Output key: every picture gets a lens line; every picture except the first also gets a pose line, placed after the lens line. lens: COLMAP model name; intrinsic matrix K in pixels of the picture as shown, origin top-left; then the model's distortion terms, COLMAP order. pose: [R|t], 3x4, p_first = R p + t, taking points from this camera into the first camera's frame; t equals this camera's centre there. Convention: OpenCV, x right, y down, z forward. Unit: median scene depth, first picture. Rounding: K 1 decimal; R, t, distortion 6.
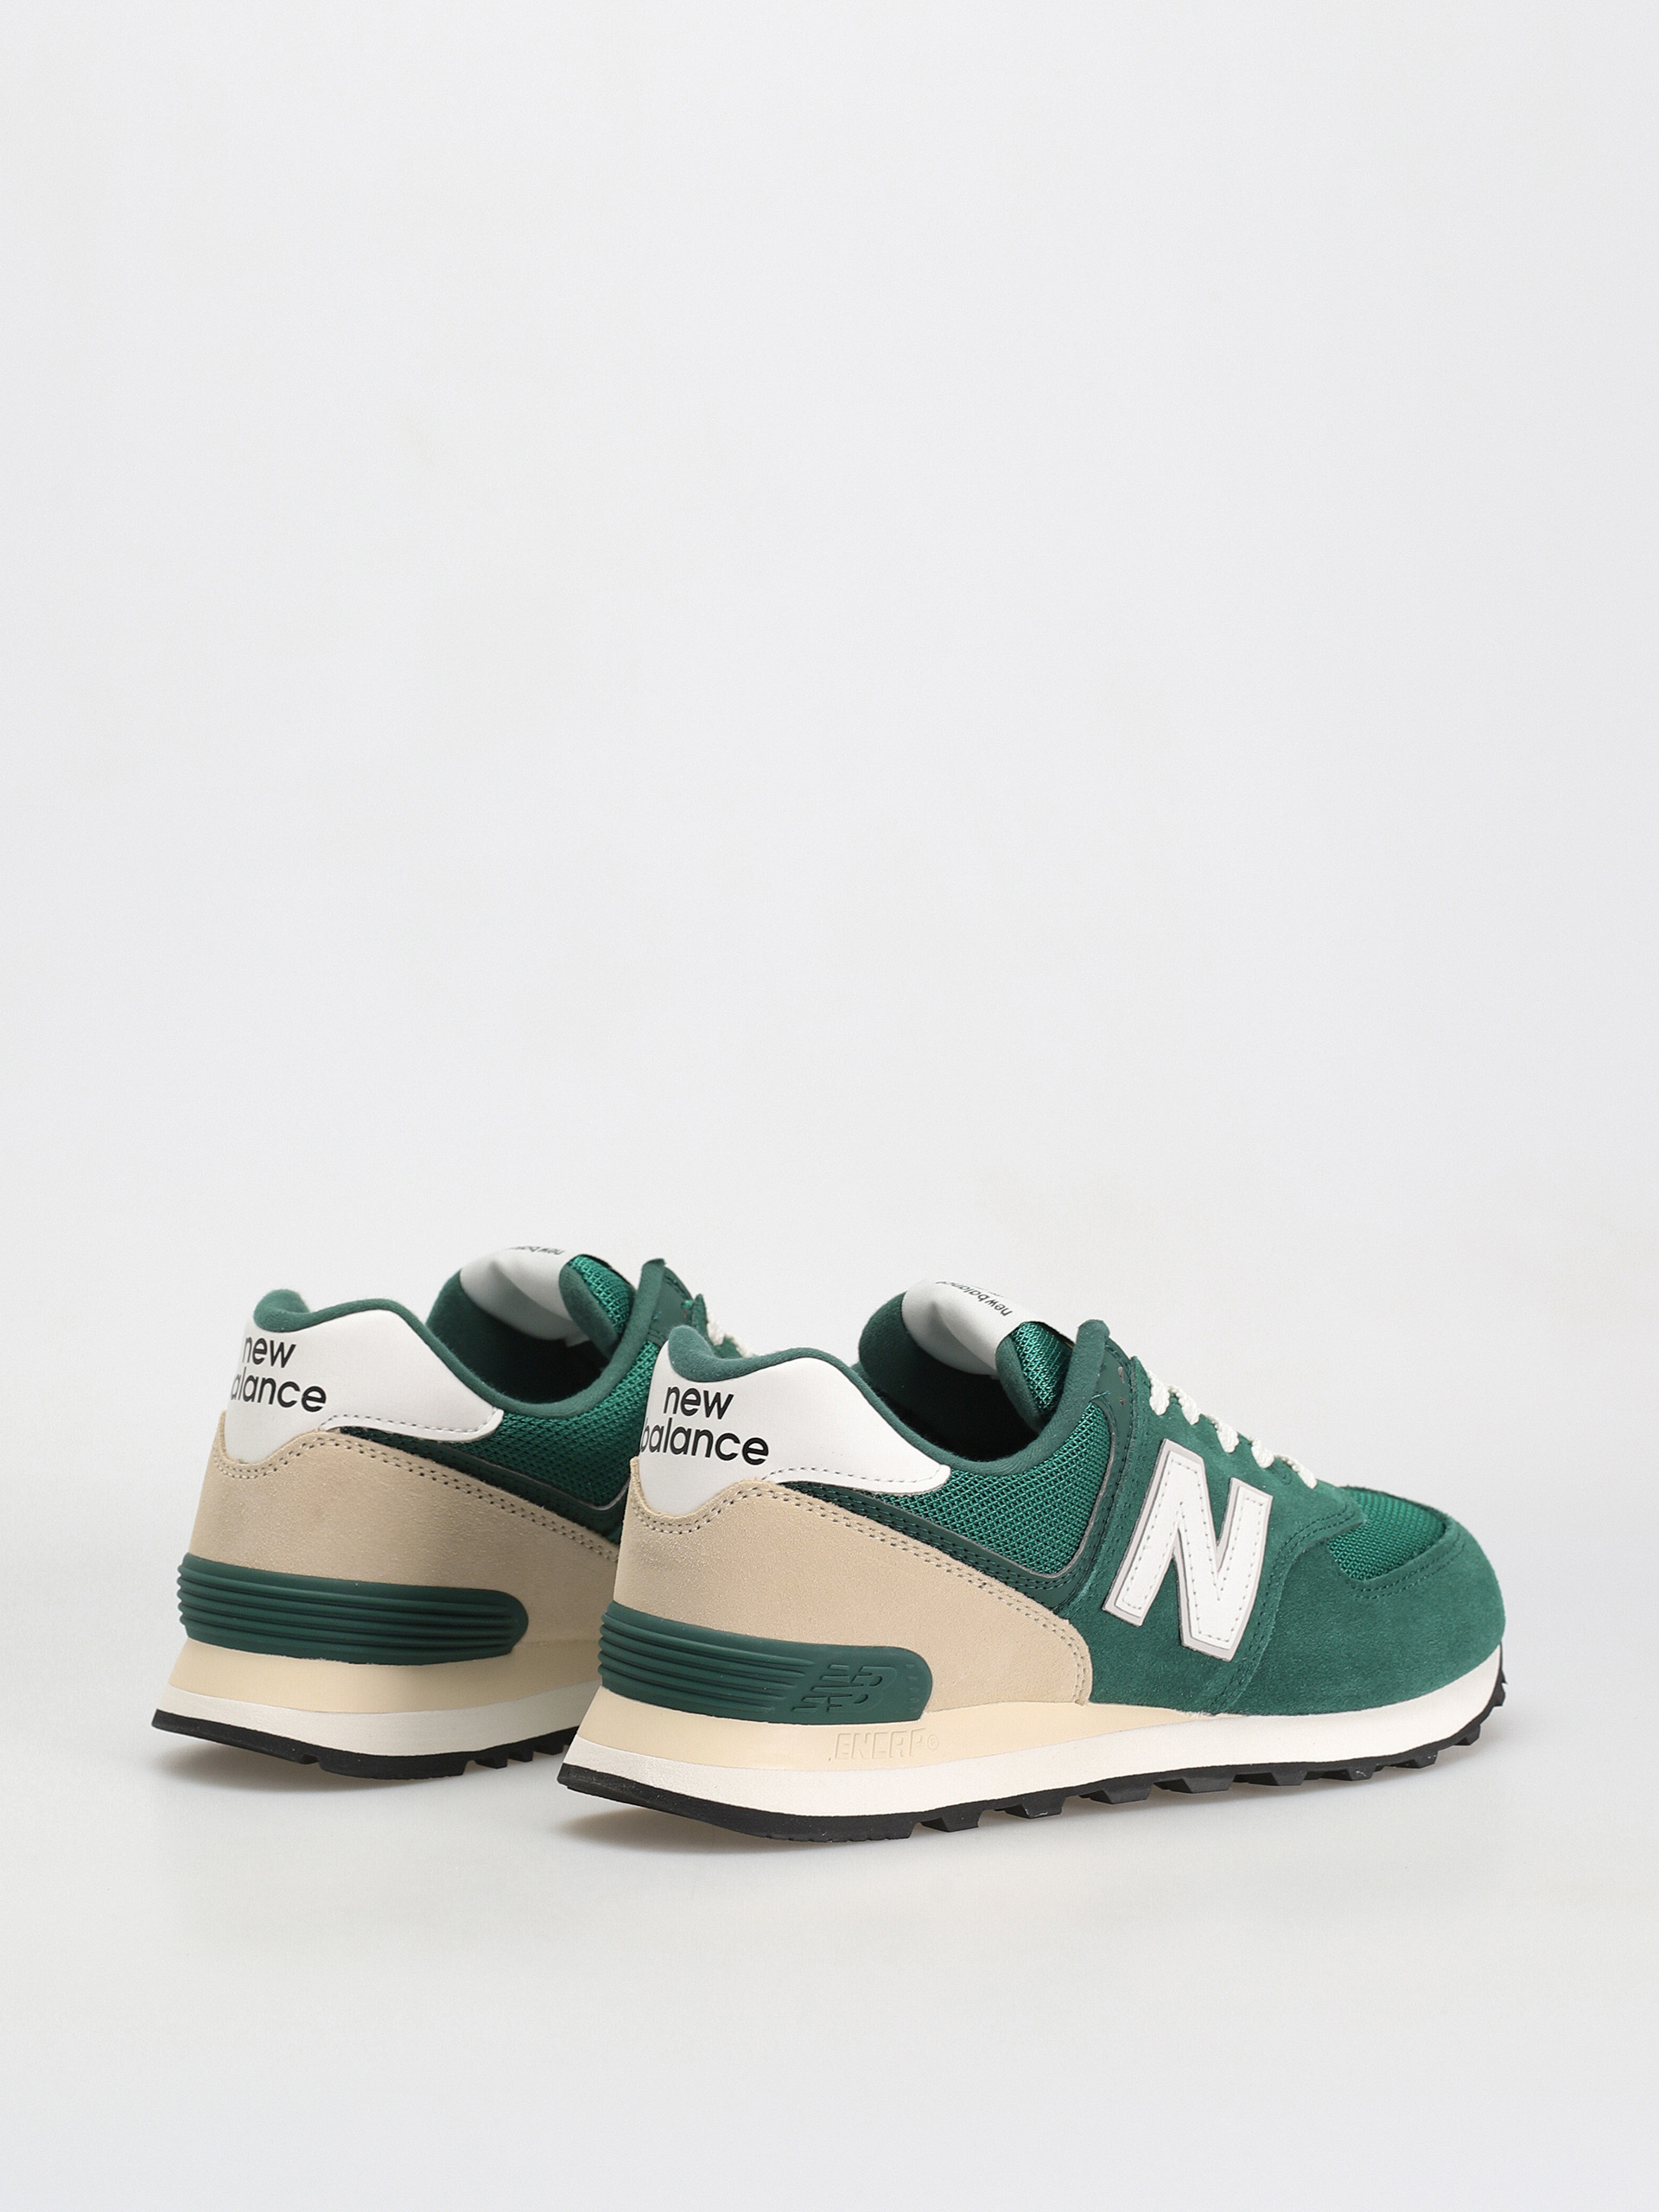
lens RADIAL K [[8371.8, 0, 829.5], [0, 8371.8, 1108.9], [0, 0, 1]] dist [-0.152783, 0.000000]
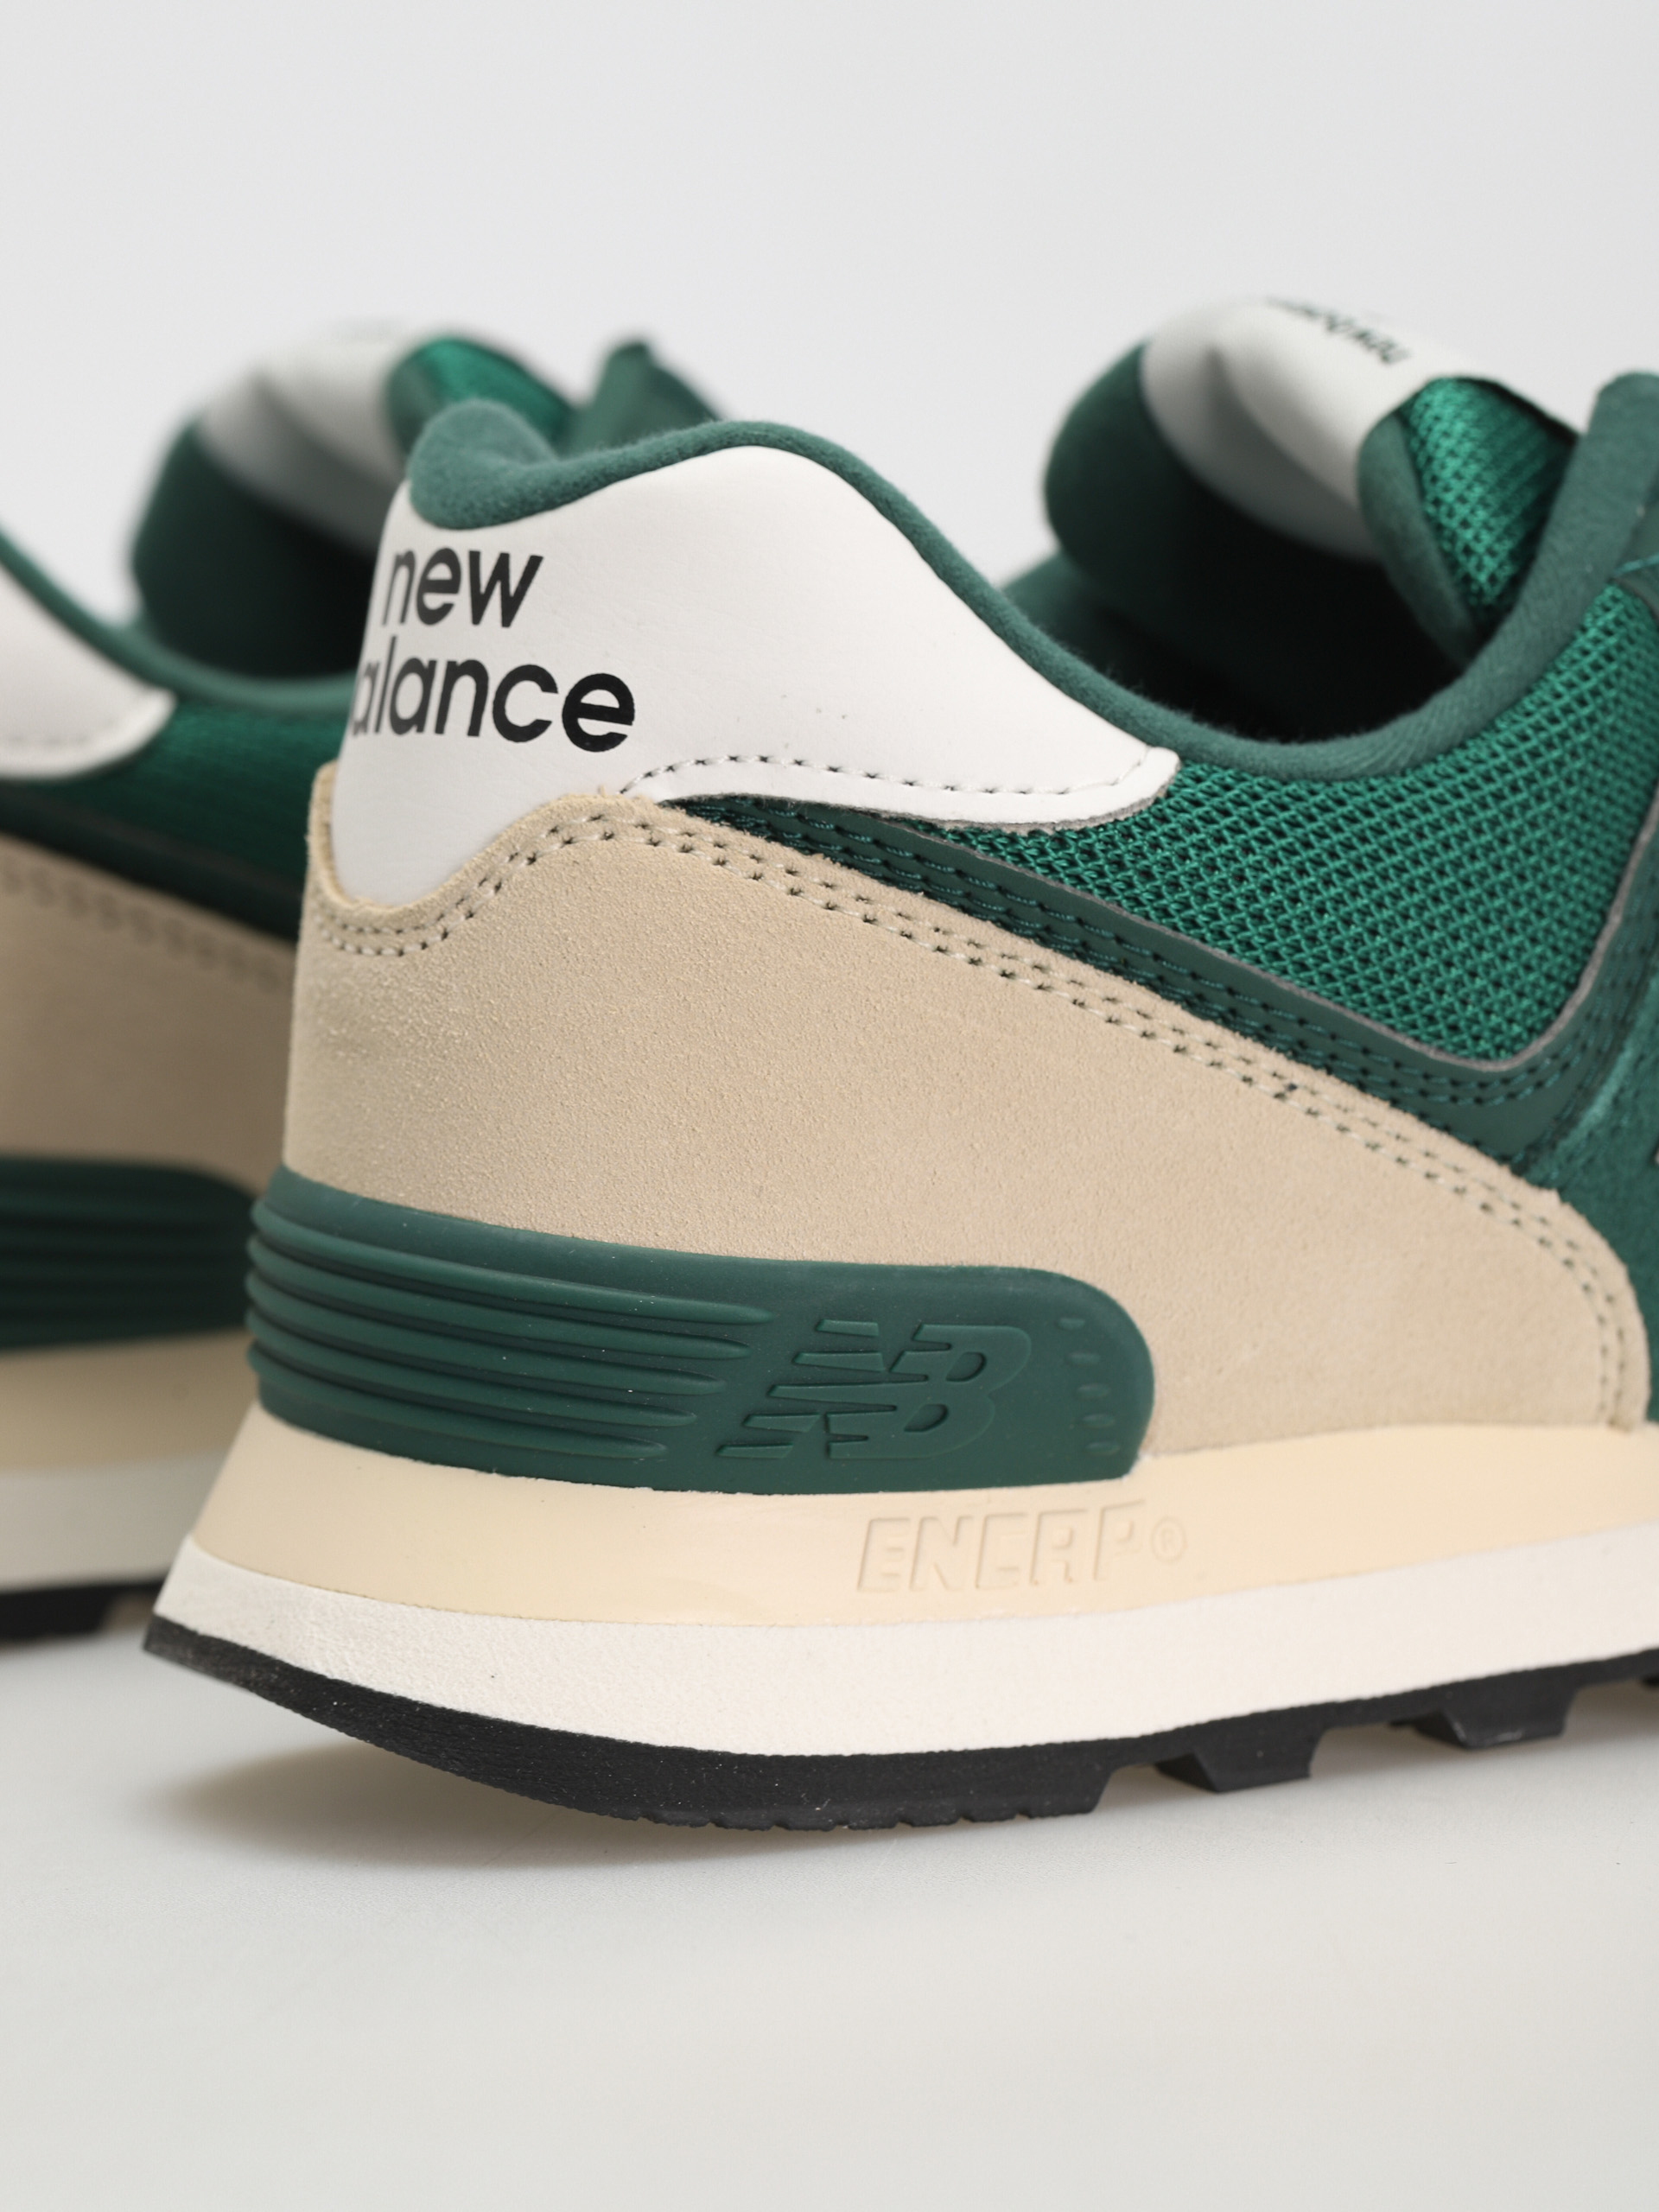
lens RADIAL K [[8371.8, 0, 831.7], [0, 8371.8, 1098.4], [0, 0, 1]] dist [-0.152783, 0.000000]
pose [[0.986124, -0.020922, -0.164686, 0.057161], [0.024327, 0.999529, 0.018683, 0.050064], [0.164217, -0.022430, 0.986169, 0.648674]]
